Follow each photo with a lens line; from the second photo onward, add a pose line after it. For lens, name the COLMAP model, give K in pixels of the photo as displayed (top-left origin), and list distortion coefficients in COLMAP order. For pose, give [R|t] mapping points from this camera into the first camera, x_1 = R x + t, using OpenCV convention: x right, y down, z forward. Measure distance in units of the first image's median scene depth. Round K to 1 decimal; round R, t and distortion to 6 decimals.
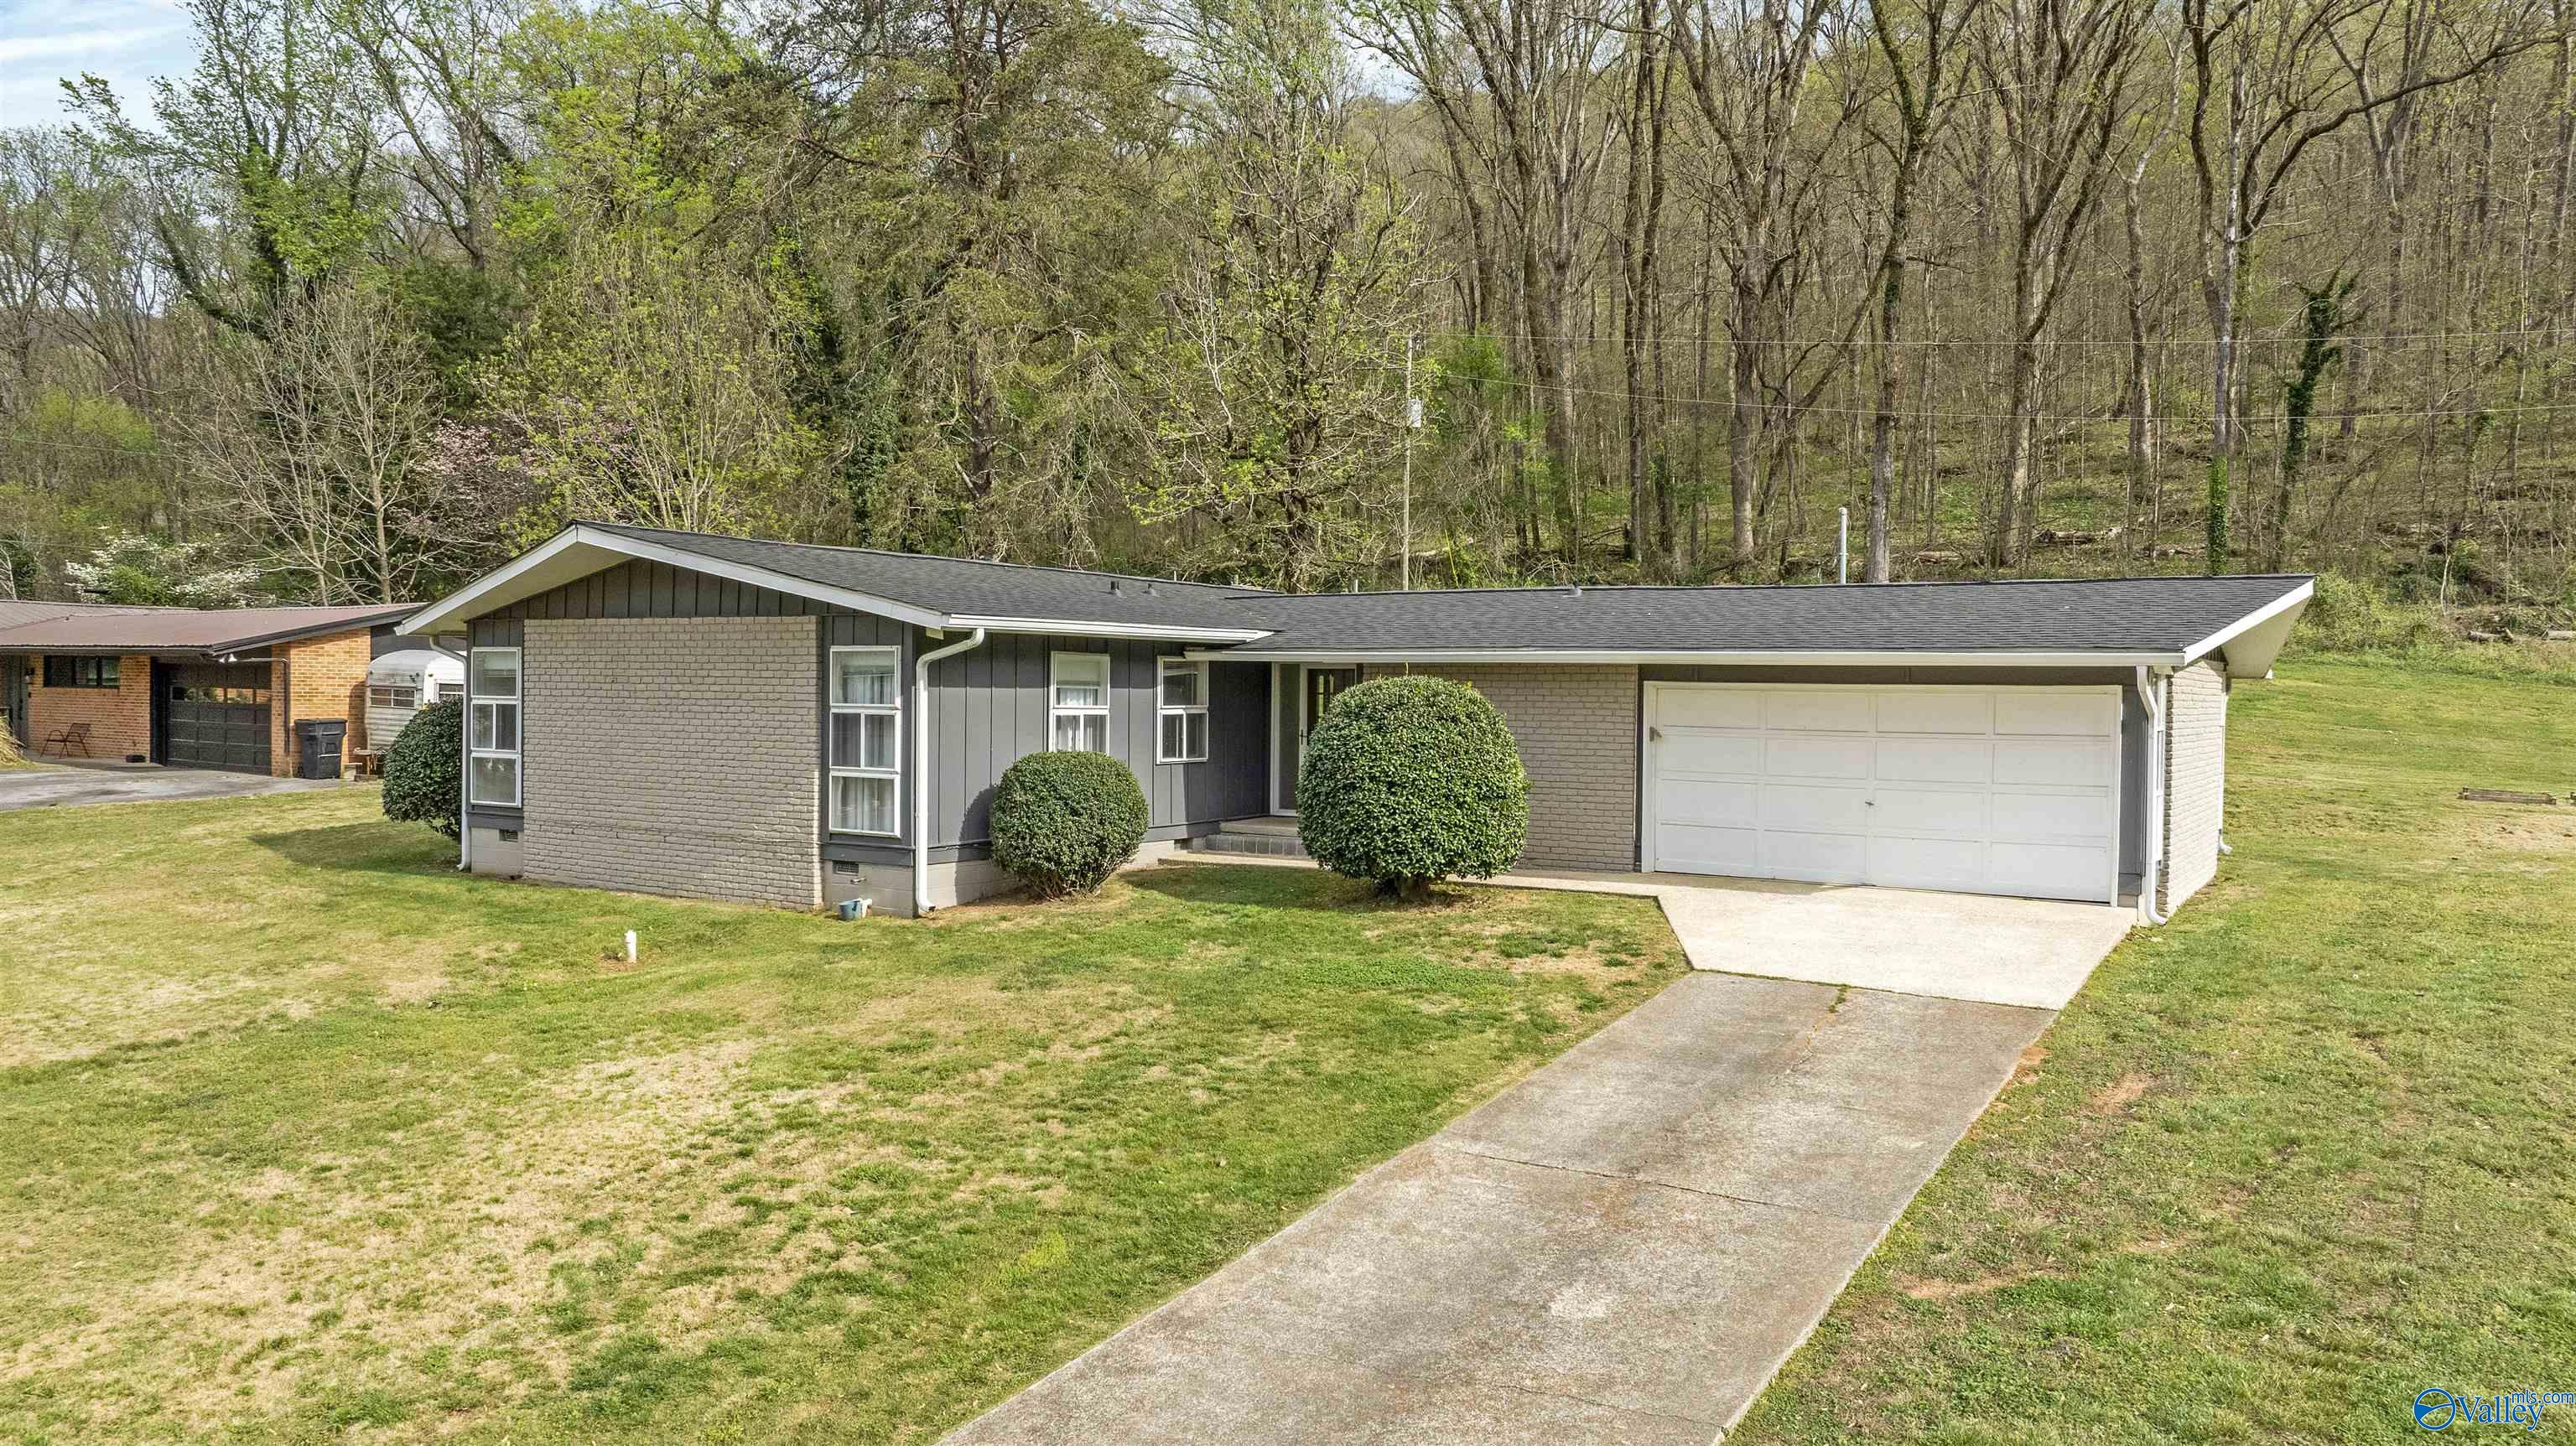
lens RADIAL K [[1809.8, 0, 1288.0], [0, 1809.8, 723.0], [0, 0, 1]] dist [-0.019363, -0.006865]
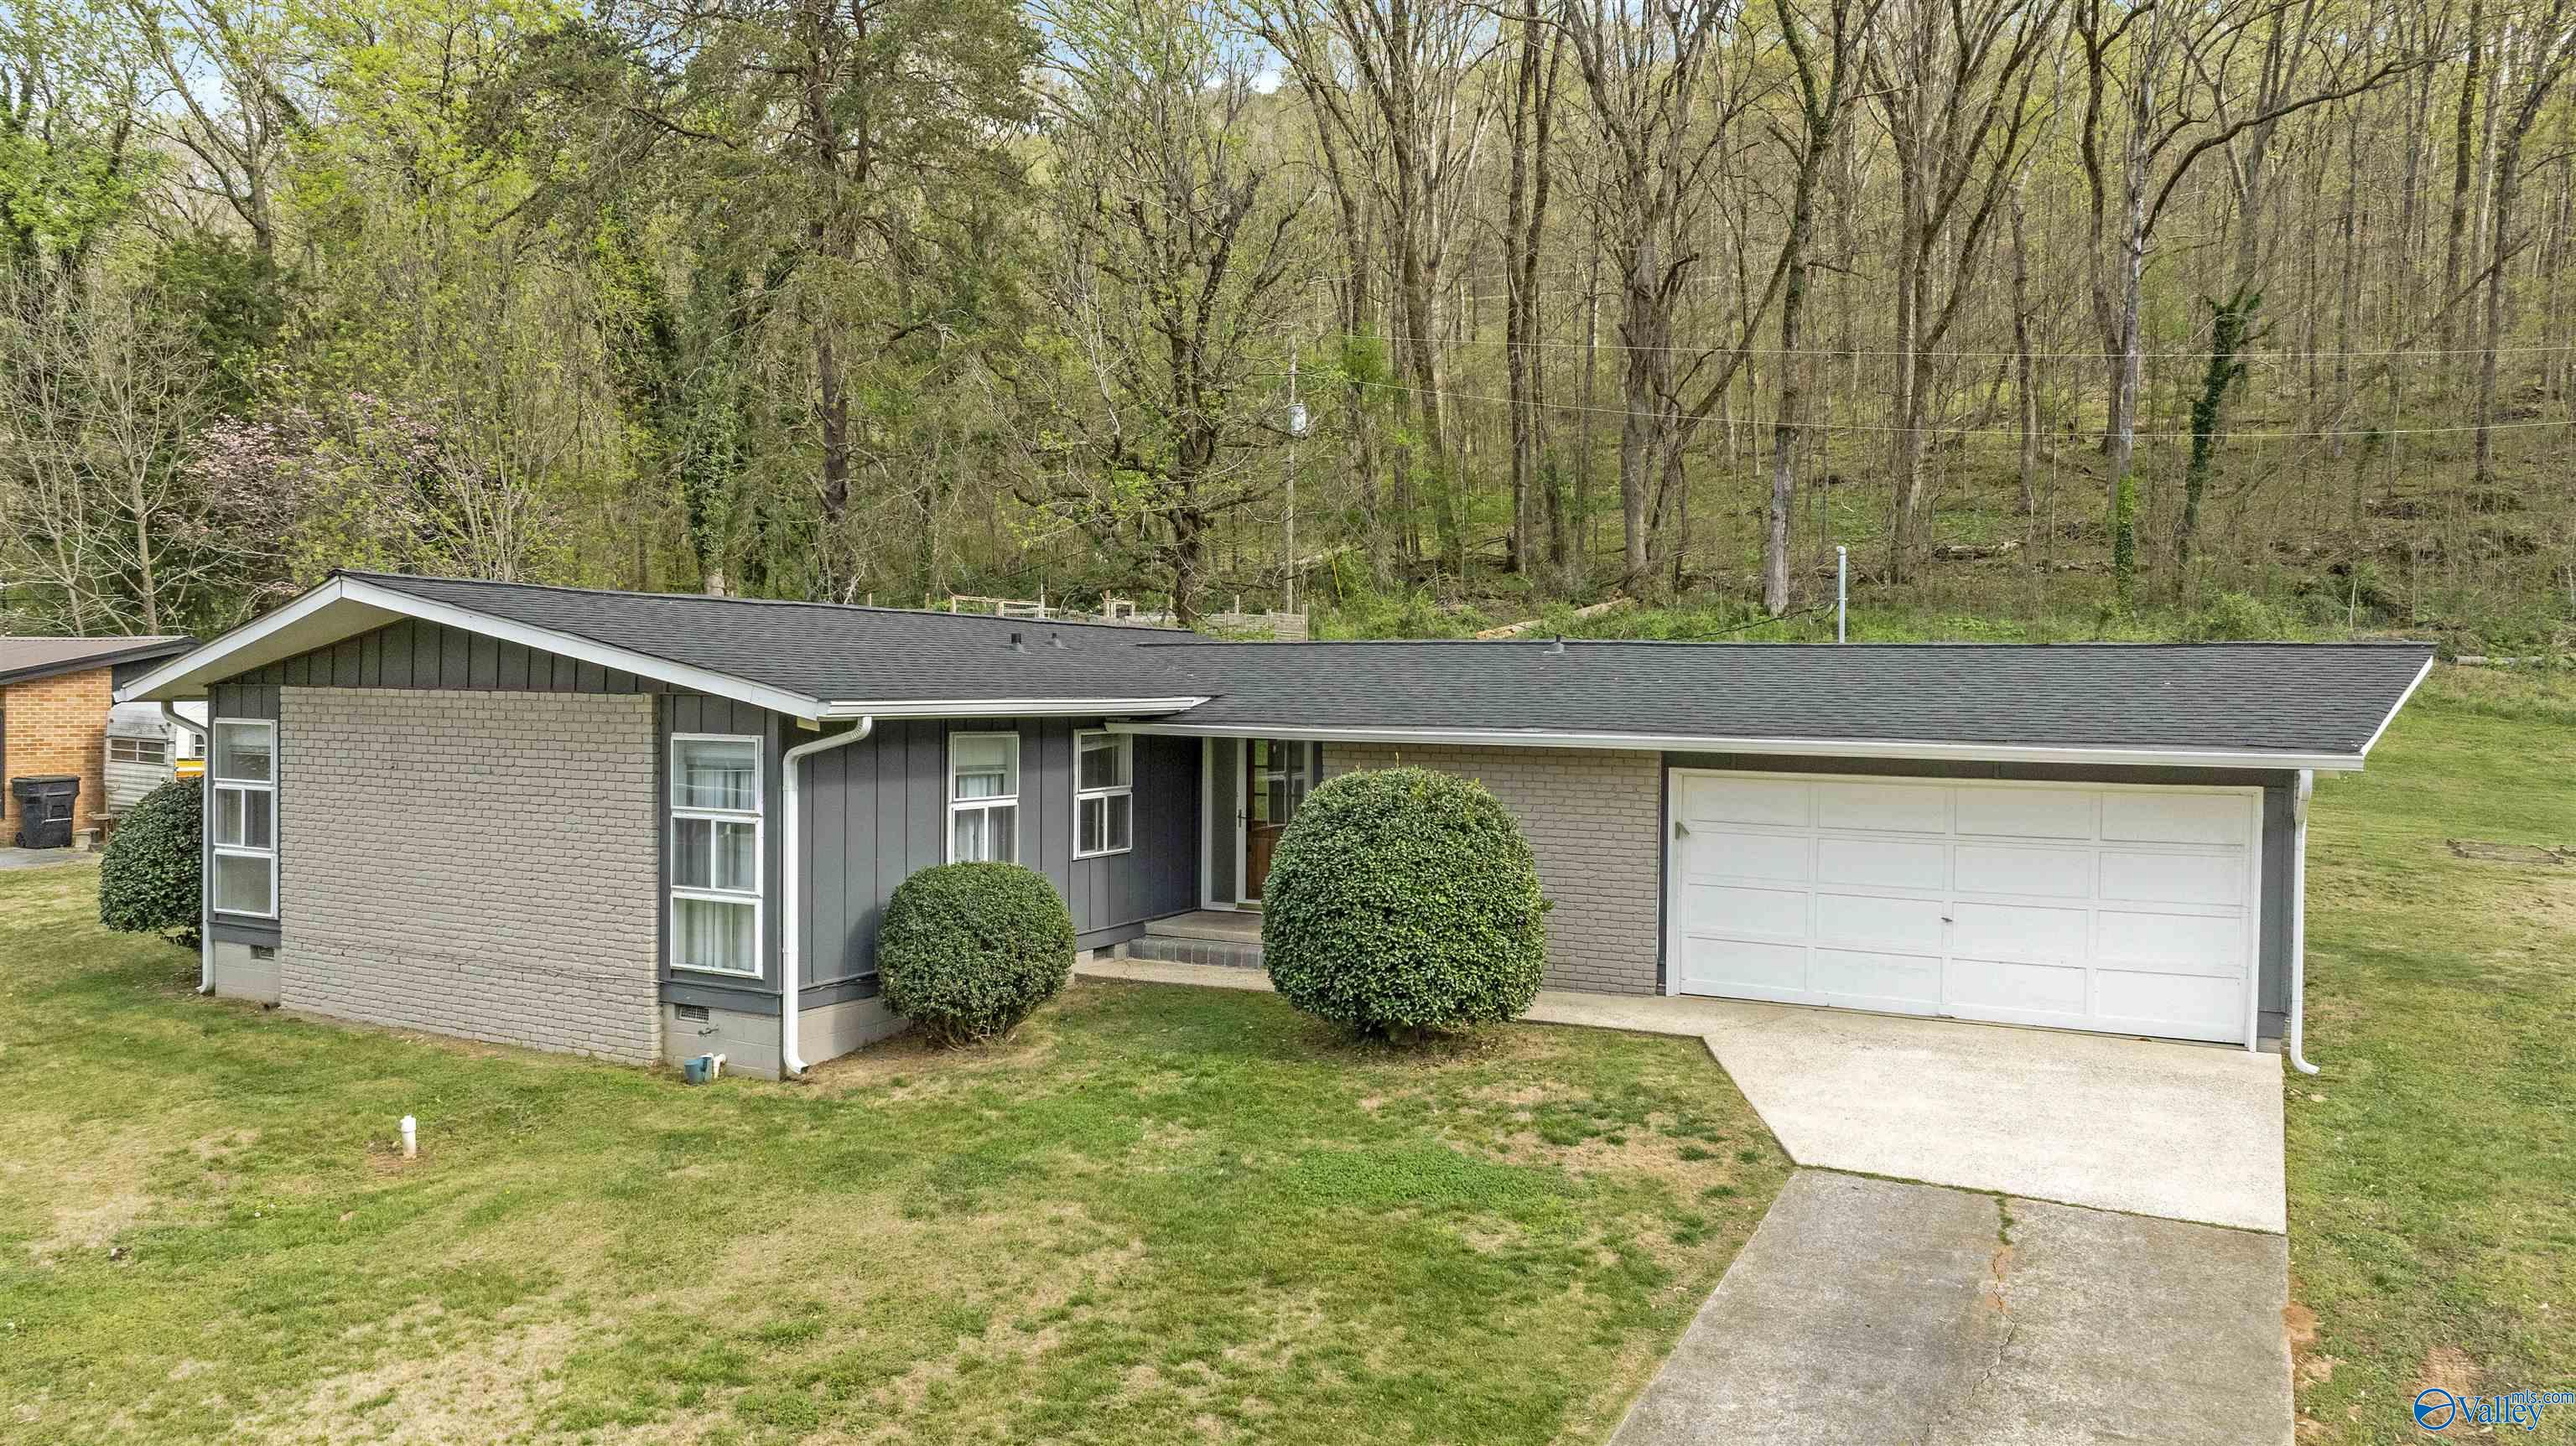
lens RADIAL K [[1816.8, 0, 1288.9], [0, 1816.8, 728.3], [0, 0, 1]] dist [-0.060957, 0.079000]
pose [[0.996328, -0.002682, 0.085580, -0.047215], [0.002168, 0.999979, 0.006100, -0.044494], [-0.085595, -0.005892, 0.996313, 0.174183]]
